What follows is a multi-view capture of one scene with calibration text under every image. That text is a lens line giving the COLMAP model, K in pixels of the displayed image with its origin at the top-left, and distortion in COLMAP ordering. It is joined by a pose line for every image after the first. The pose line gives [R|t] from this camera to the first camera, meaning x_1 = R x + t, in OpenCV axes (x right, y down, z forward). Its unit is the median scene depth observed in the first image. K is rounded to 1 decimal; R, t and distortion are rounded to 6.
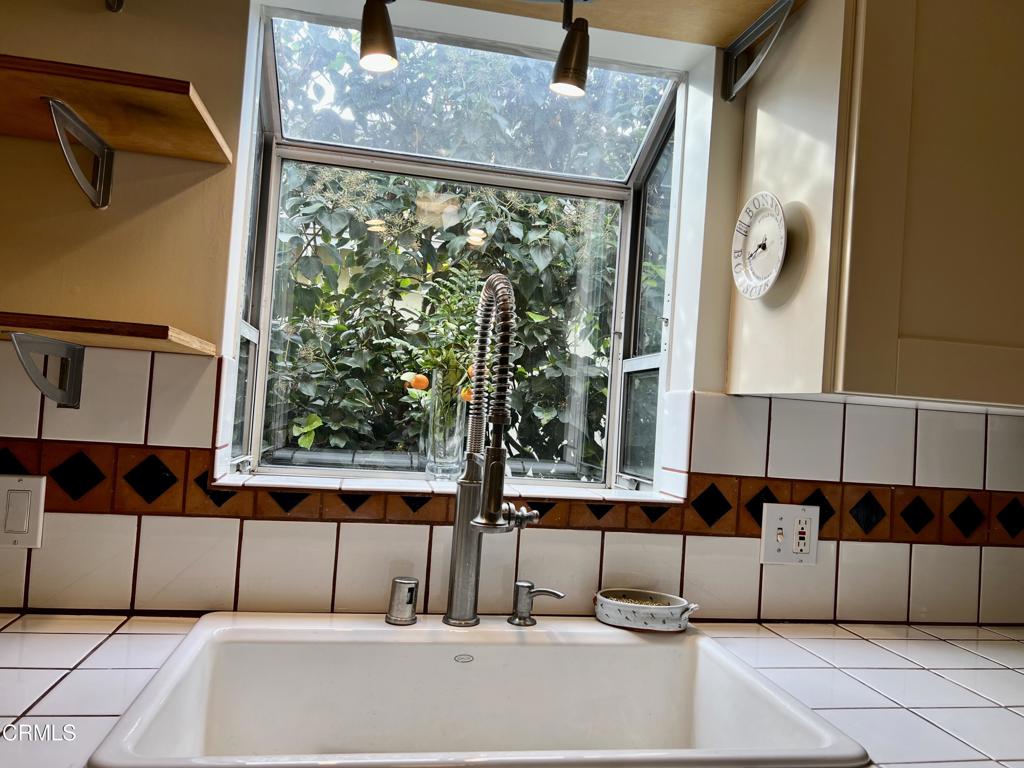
lens RADIAL K [[774.9, 0, 512.0], [0, 774.9, 384.0], [0, 0, 1]] dist [0.045189, -0.050110]
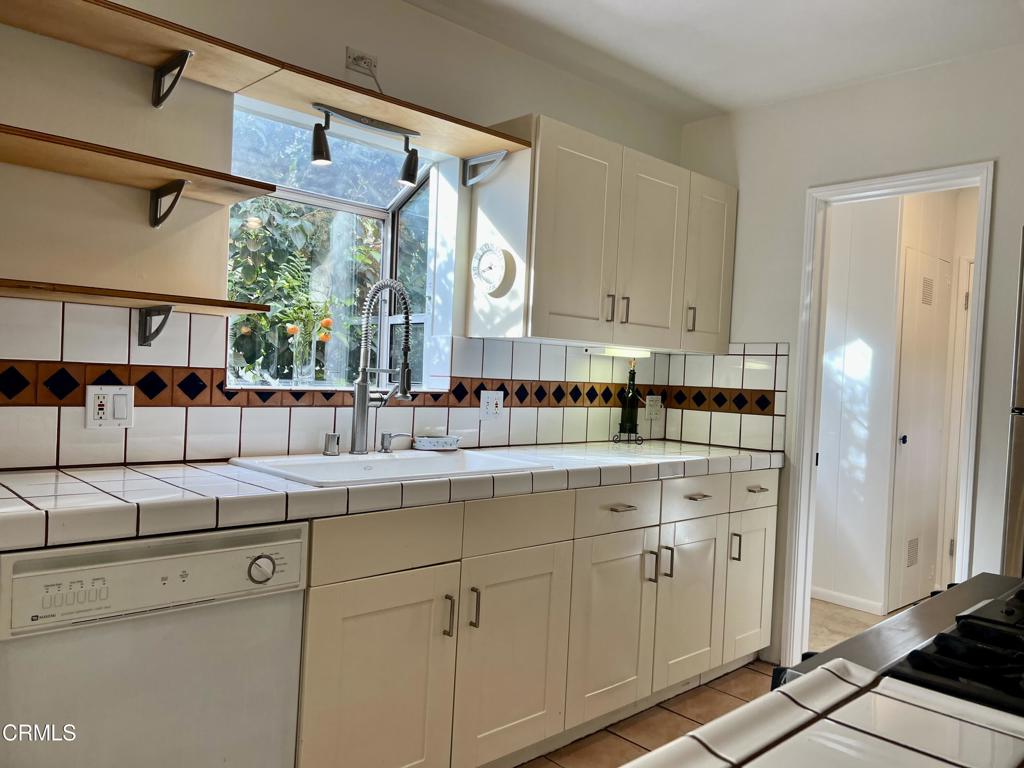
lens RADIAL K [[774.9, 0, 512.0], [0, 774.9, 384.0], [0, 0, 1]] dist [0.045189, -0.050110]
pose [[0.841467, -0.033079, 0.539294, -0.760290], [-0.010745, 0.996902, 0.077913, -0.025563], [-0.540201, -0.071356, 0.838505, -0.807493]]
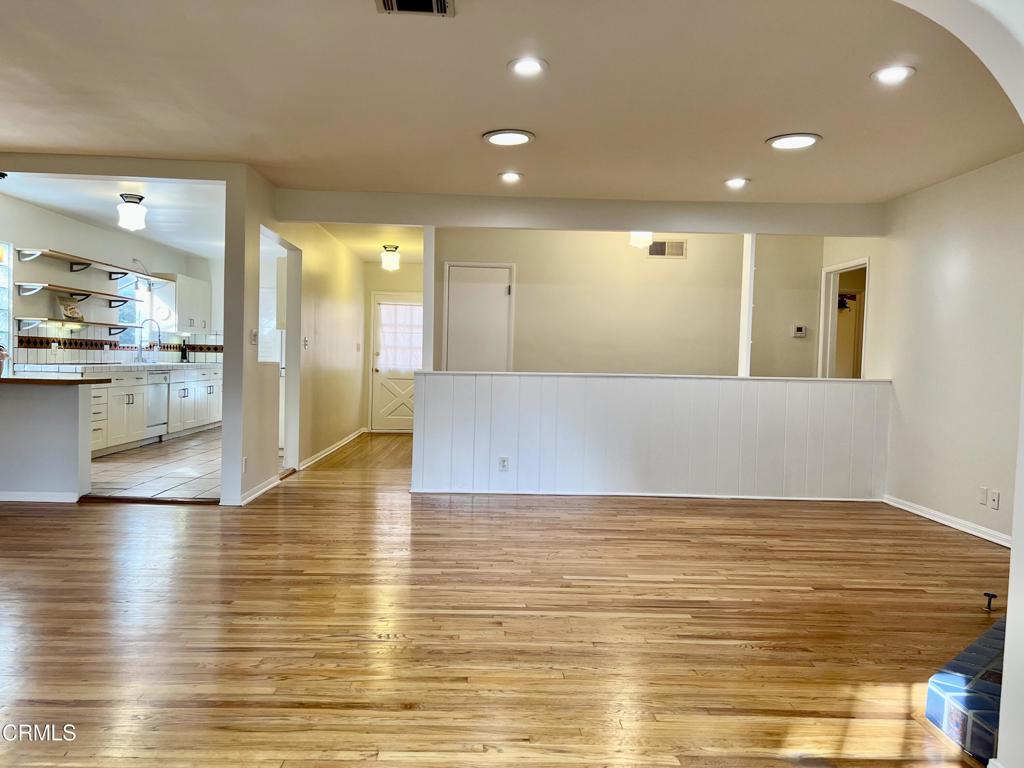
lens RADIAL K [[774.9, 0, 512.0], [0, 774.9, 384.0], [0, 0, 1]] dist [0.045189, -0.050110]
pose [[0.155496, -0.091232, 0.983615, -6.542082], [-0.048108, 0.993845, 0.099786, -0.393075], [-0.986664, -0.062836, 0.150149, -3.504154]]
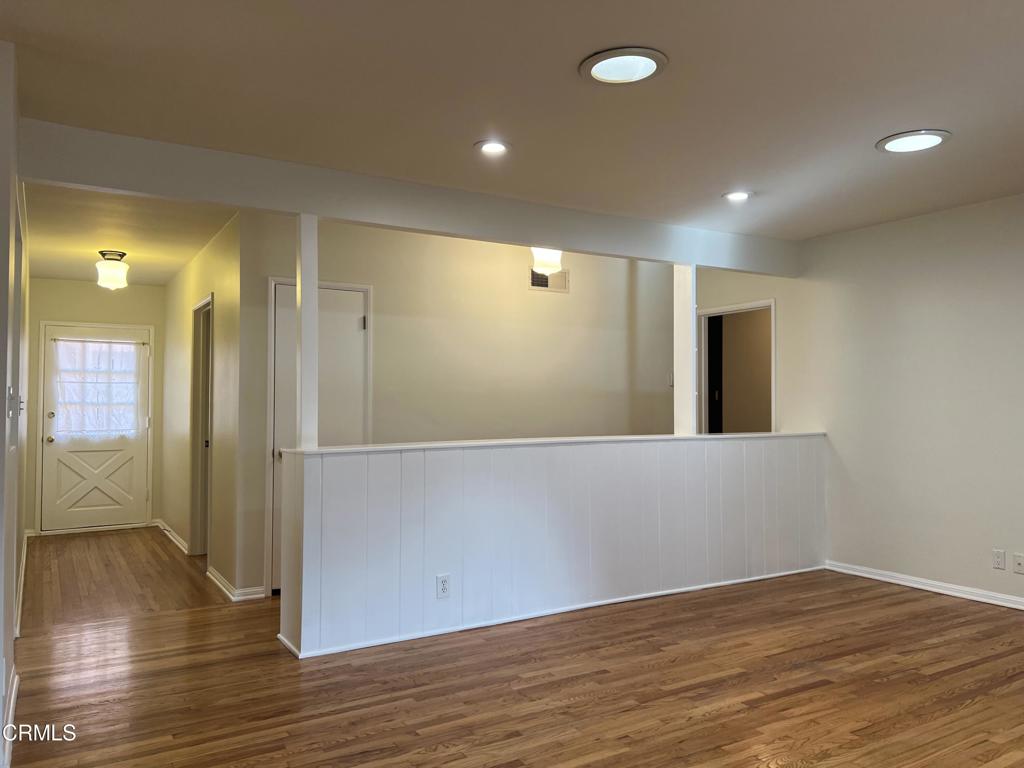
lens RADIAL K [[771.9, 0, 520.6], [0, 771.9, 385.0], [0, 0, 1]] dist [0.049649, -0.050413]
pose [[-0.358925, -0.037263, 0.932622, -4.961283], [-0.053756, 0.998369, 0.019201, -0.313665], [-0.931817, -0.043243, -0.360343, -1.967045]]
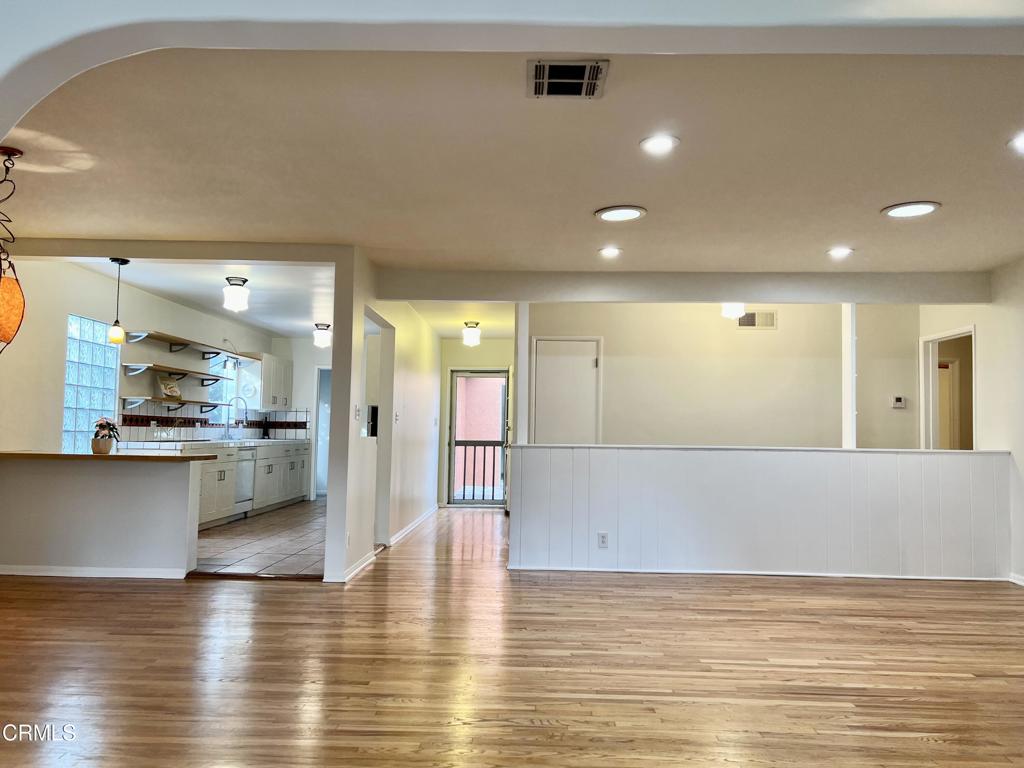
lens RADIAL K [[774.9, 0, 512.0], [0, 774.9, 384.0], [0, 0, 1]] dist [0.045189, -0.050110]
pose [[0.214958, 0.001520, 0.976622, -6.573045], [-0.035590, 0.999347, 0.006278, -0.370683], [-0.975975, -0.036108, 0.214872, -3.215230]]
